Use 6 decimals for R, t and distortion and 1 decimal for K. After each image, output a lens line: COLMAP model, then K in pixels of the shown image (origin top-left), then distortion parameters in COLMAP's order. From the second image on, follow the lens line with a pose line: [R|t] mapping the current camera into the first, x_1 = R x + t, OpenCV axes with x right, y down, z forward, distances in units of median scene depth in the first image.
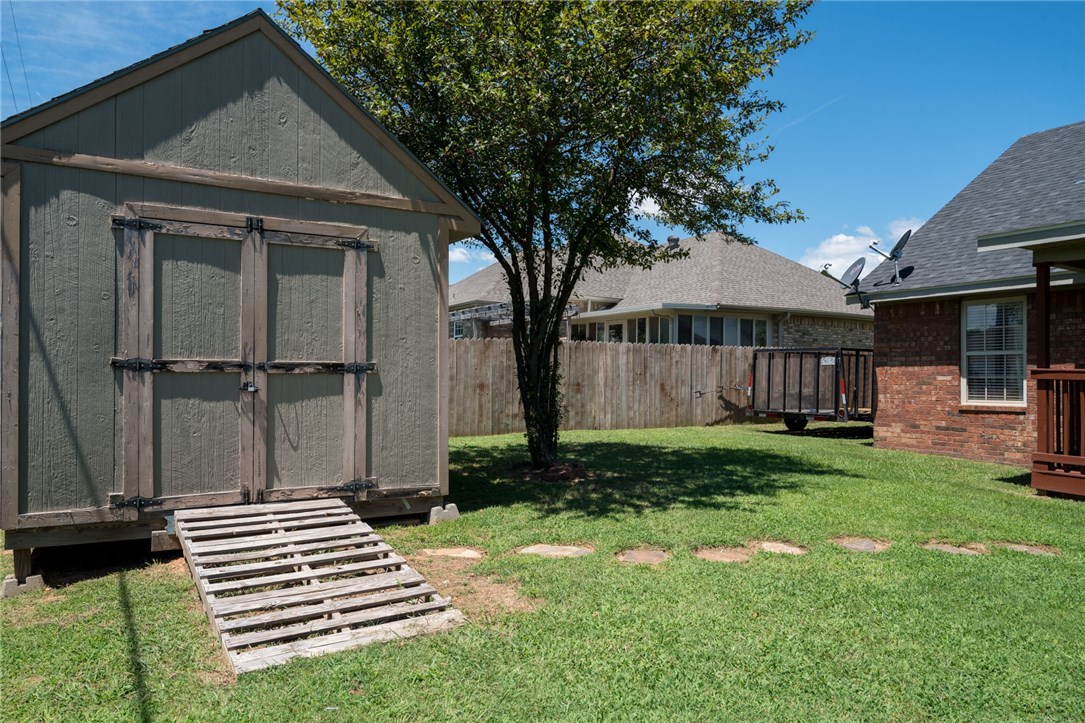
lens RADIAL K [[741.2, 0, 553.7], [0, 741.2, 381.8], [0, 0, 1]] dist [-0.002572, -0.001286]
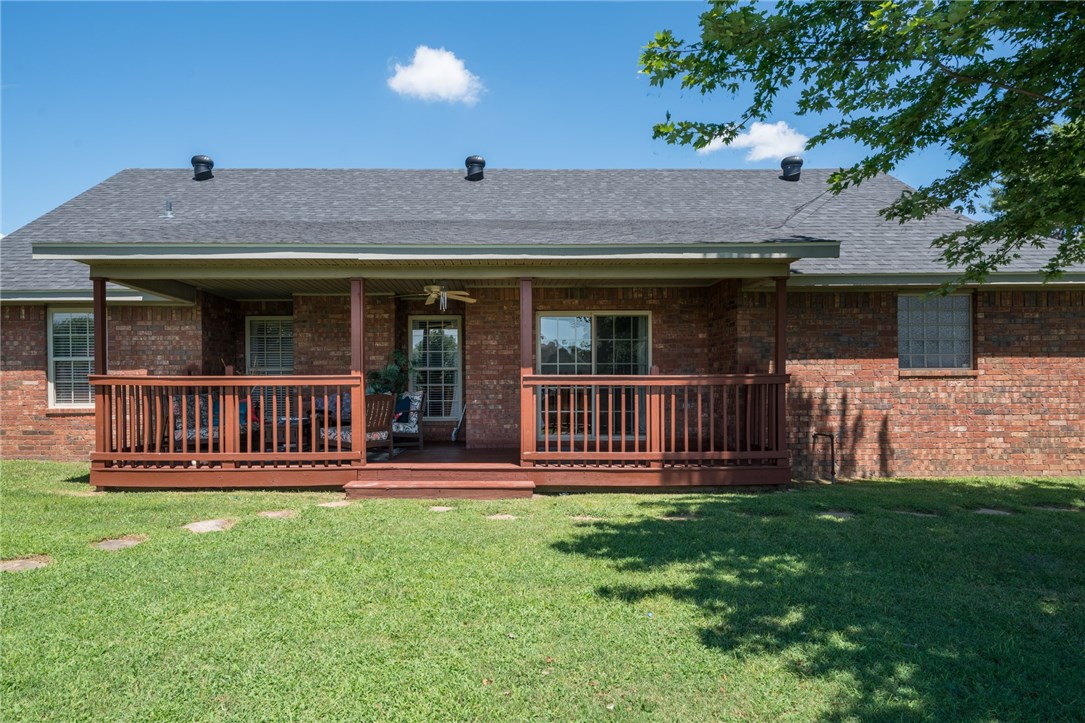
lens RADIAL K [[551.8, 0, 519.5], [0, 551.8, 386.4], [0, 0, 1]] dist [0.006785, 0.000467]
pose [[0.544646, -0.023487, 0.838337, 0.291054], [0.008906, 0.999713, 0.022223, -0.012350], [-0.838619, -0.004638, 0.544699, 0.033625]]
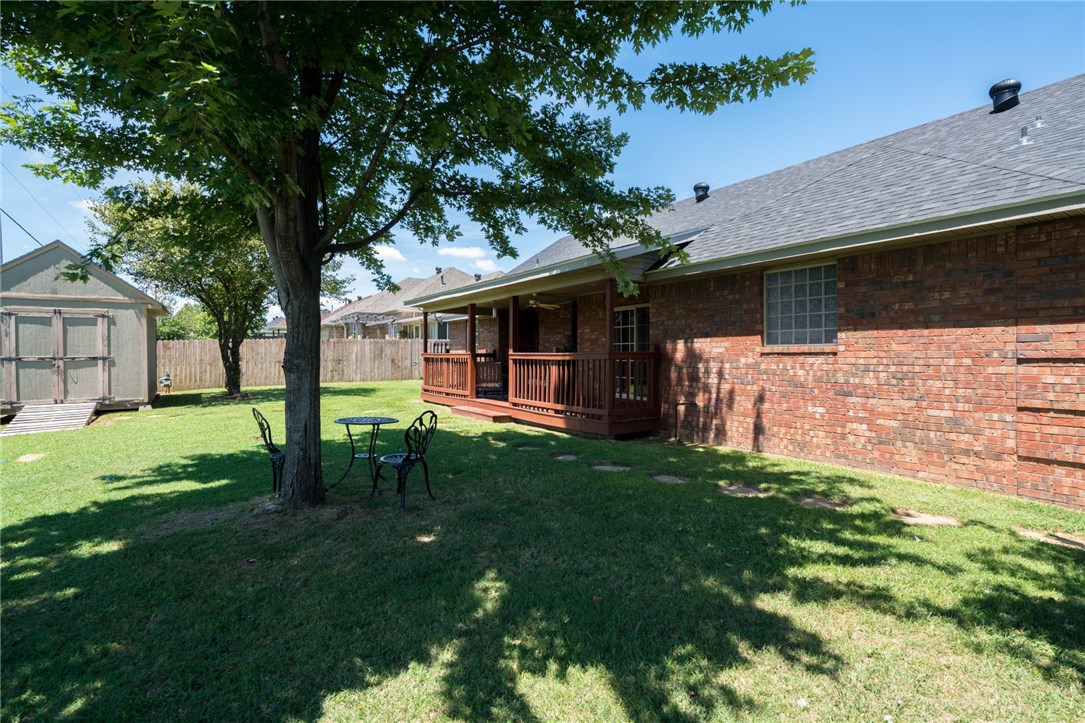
lens RADIAL K [[504.0, 0, 542.8], [0, 504.0, 357.5], [0, 0, 1]] dist [0.004088, 0.000424]
pose [[0.999402, -0.012325, 0.032294, 0.837268], [0.012156, 0.999911, 0.005424, -0.006464], [-0.032358, -0.005028, 0.999464, -0.625857]]
